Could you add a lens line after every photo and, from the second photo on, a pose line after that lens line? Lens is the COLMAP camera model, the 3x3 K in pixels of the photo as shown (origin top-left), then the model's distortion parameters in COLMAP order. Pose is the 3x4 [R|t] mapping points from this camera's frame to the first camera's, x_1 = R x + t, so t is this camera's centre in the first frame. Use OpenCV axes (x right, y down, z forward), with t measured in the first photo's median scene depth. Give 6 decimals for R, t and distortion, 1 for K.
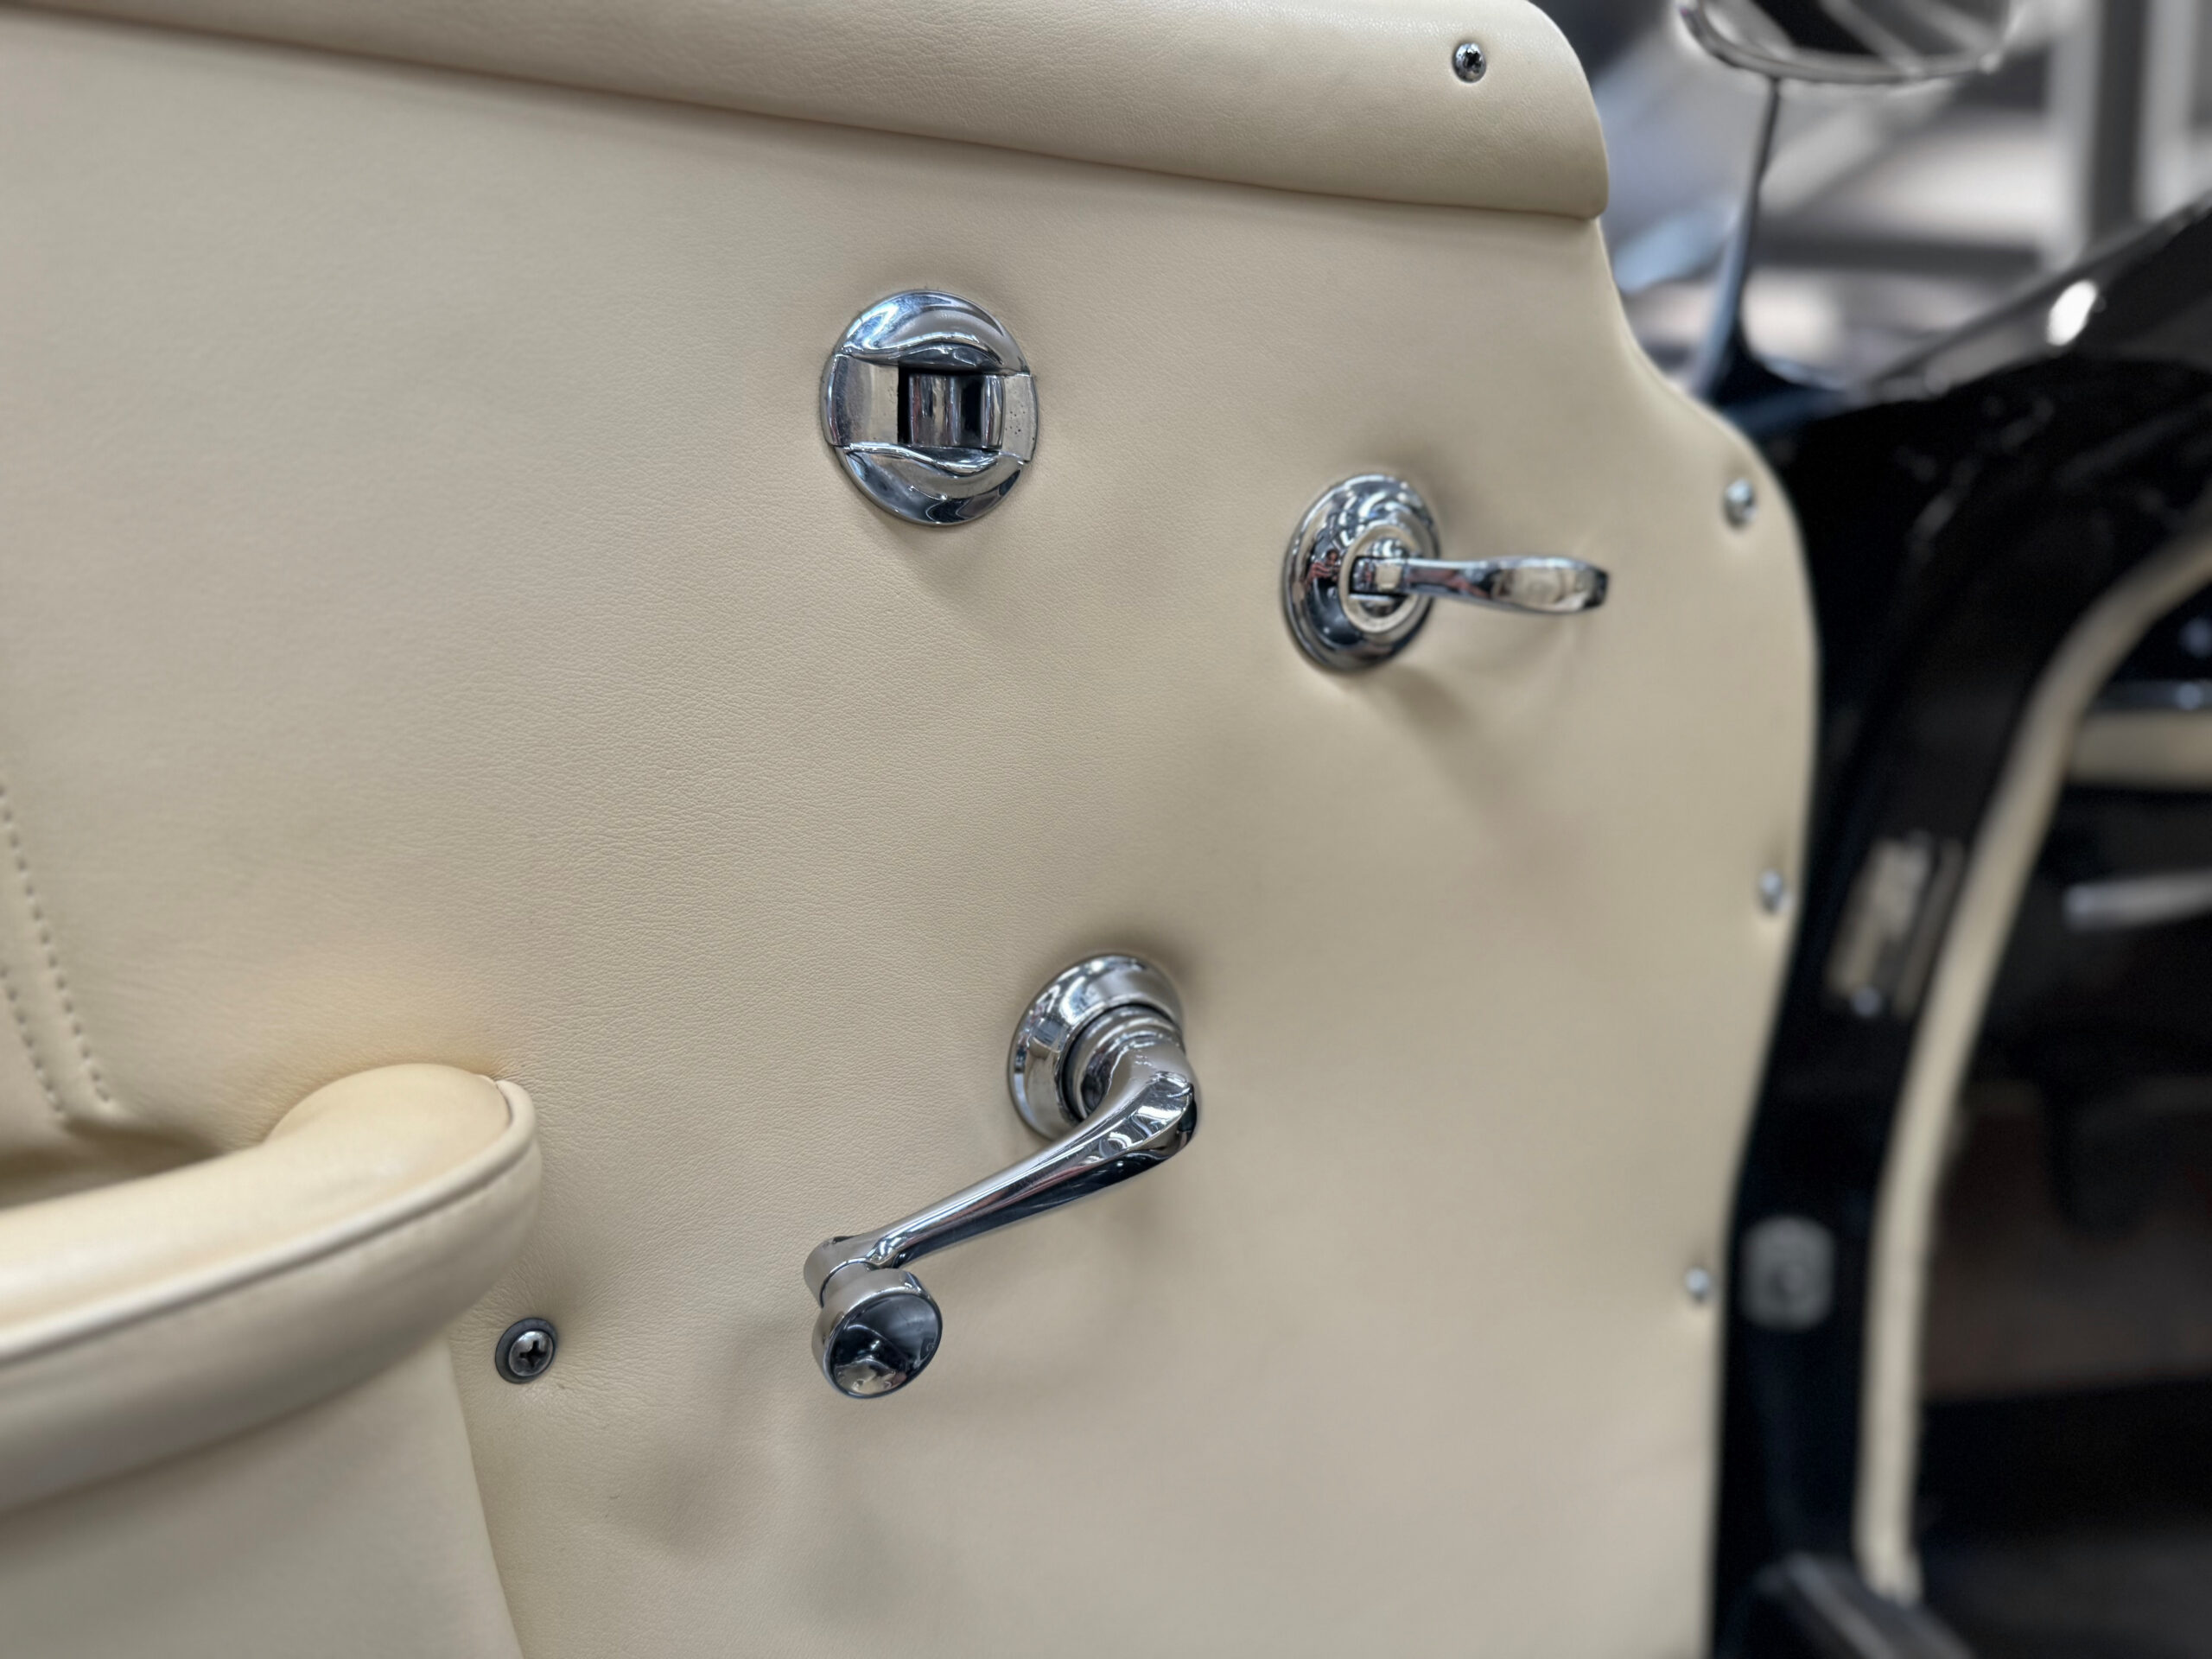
lens RADIAL K [[1579.2, 0, 1101.3], [0, 1579.2, 834.7], [0, 0, 1]] dist [0.074655, -0.121168]
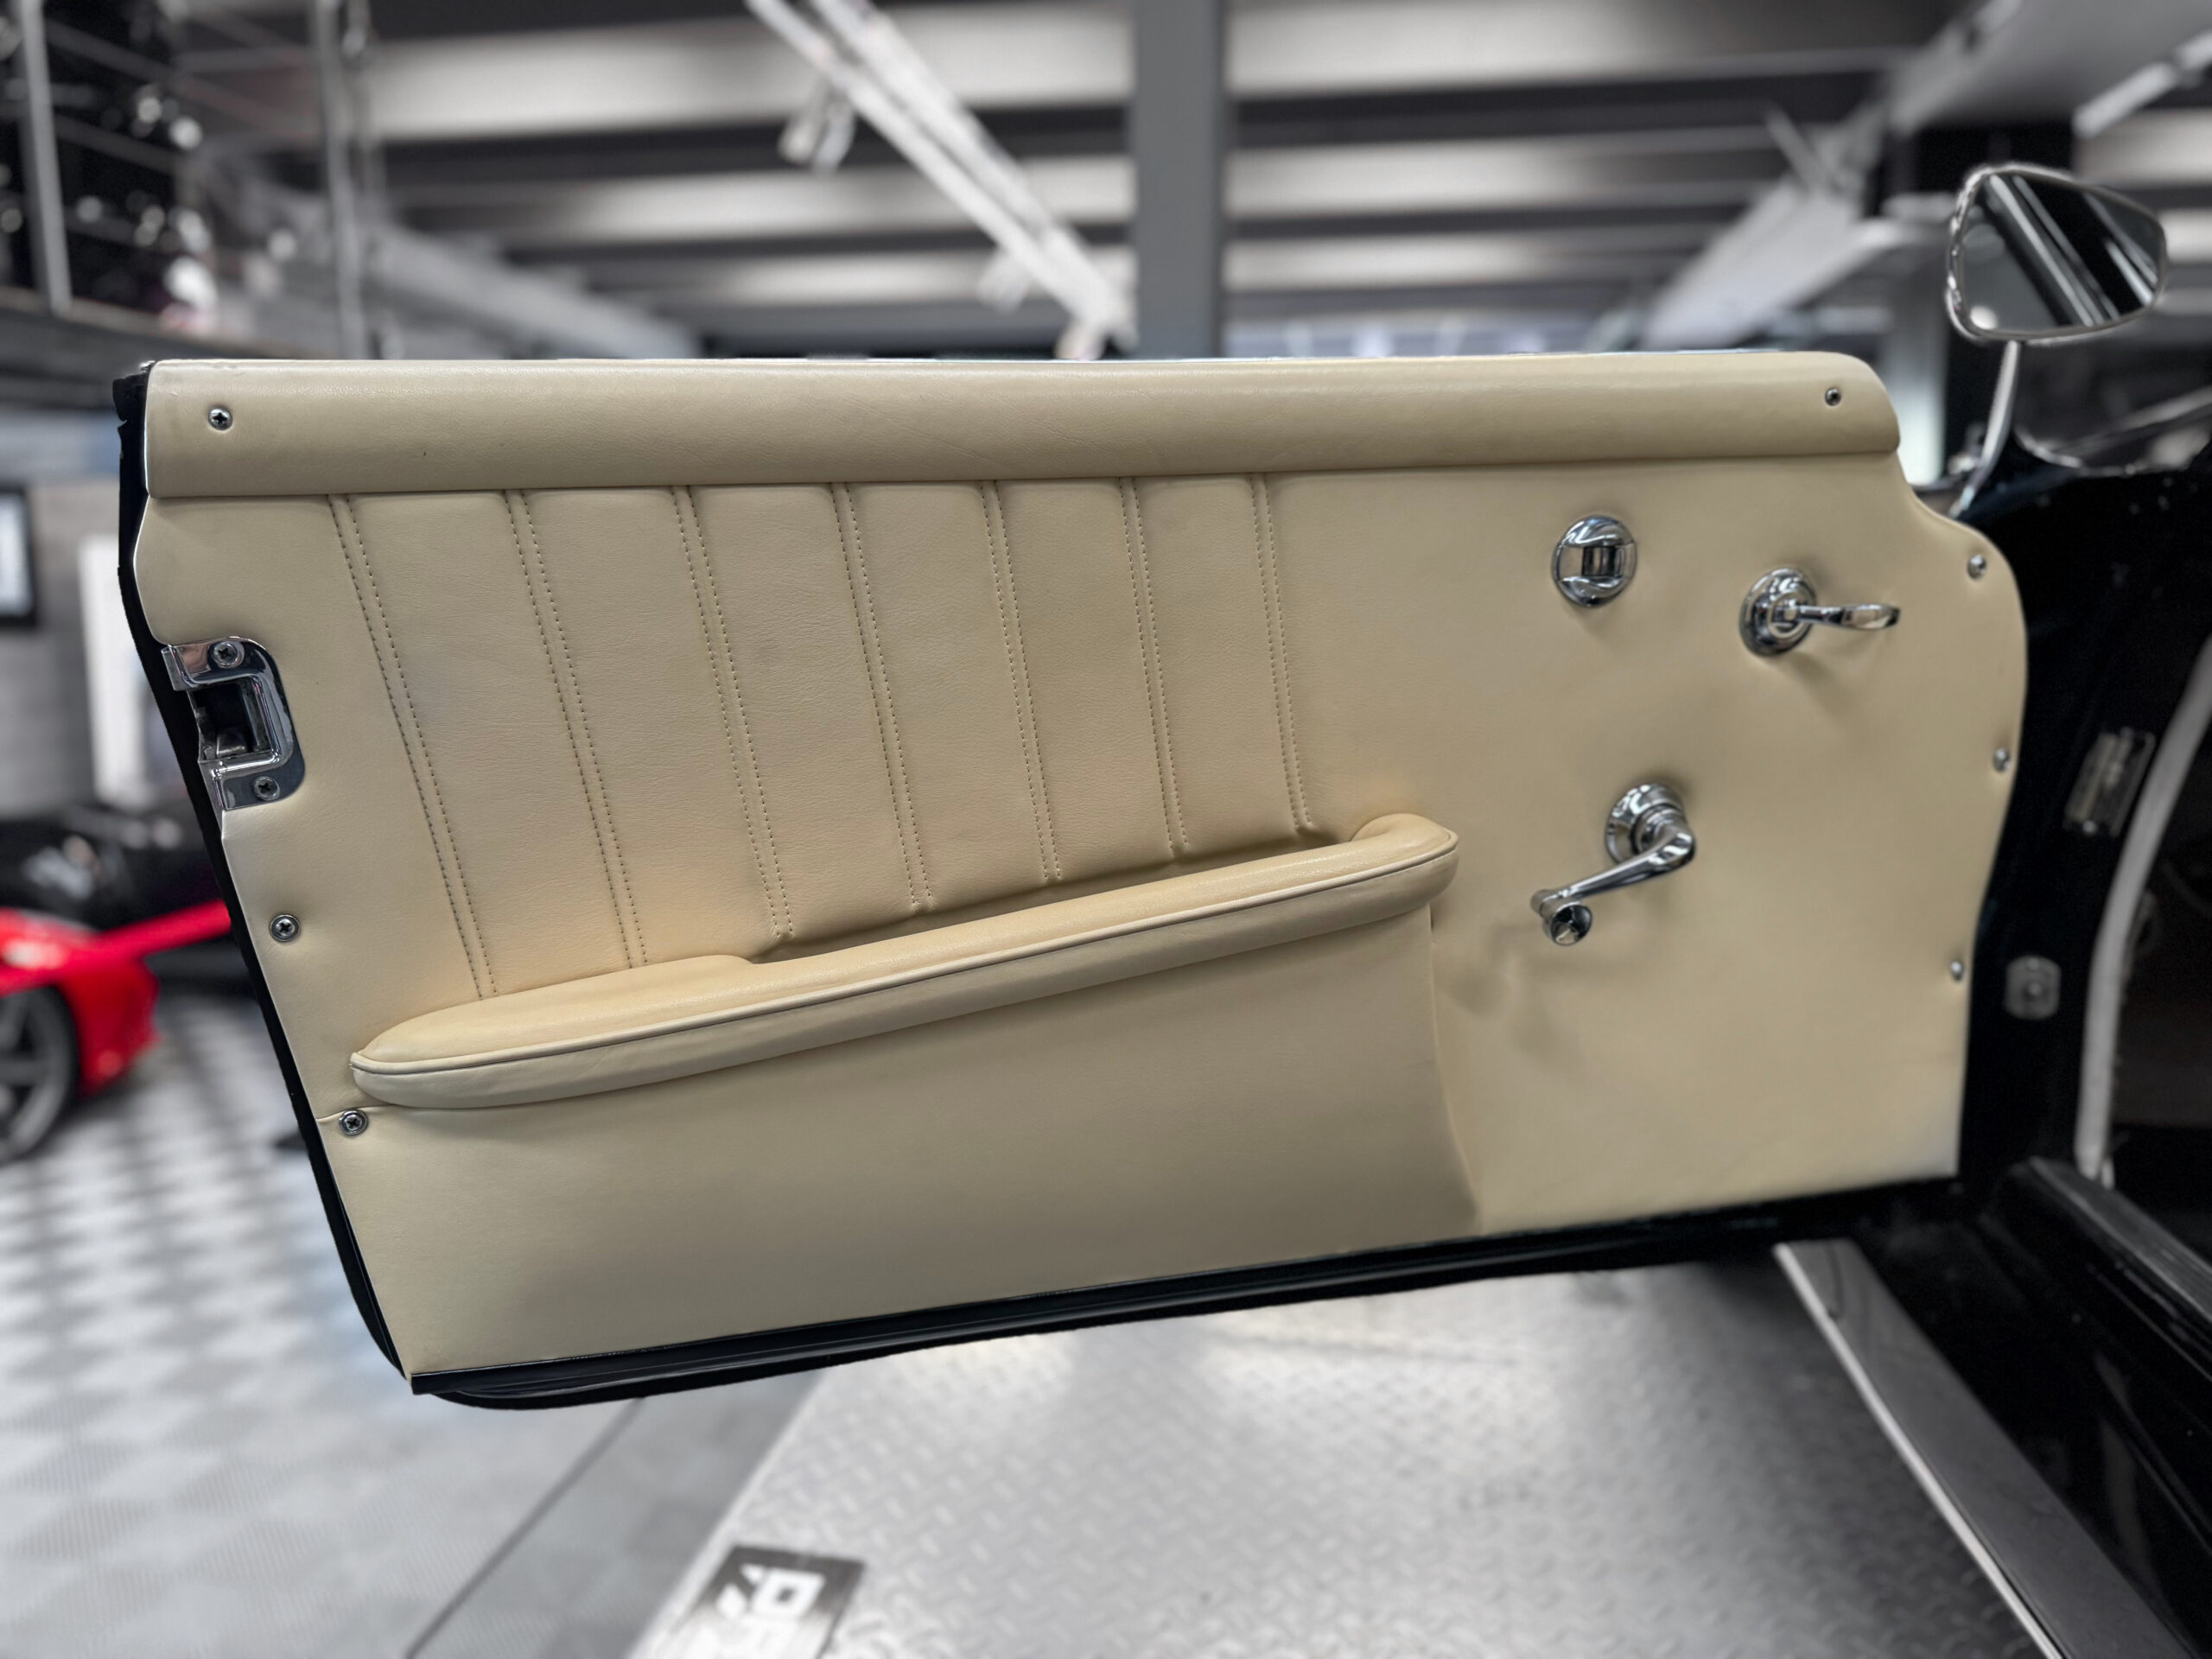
lens RADIAL K [[1579.2, 0, 1101.3], [0, 1579.2, 834.7], [0, 0, 1]] dist [0.074655, -0.121168]
pose [[0.973032, 0.015945, -0.230118, -0.240401], [0.000339, 0.997508, 0.070551, -0.011807], [0.230669, -0.068726, 0.970602, -1.421684]]
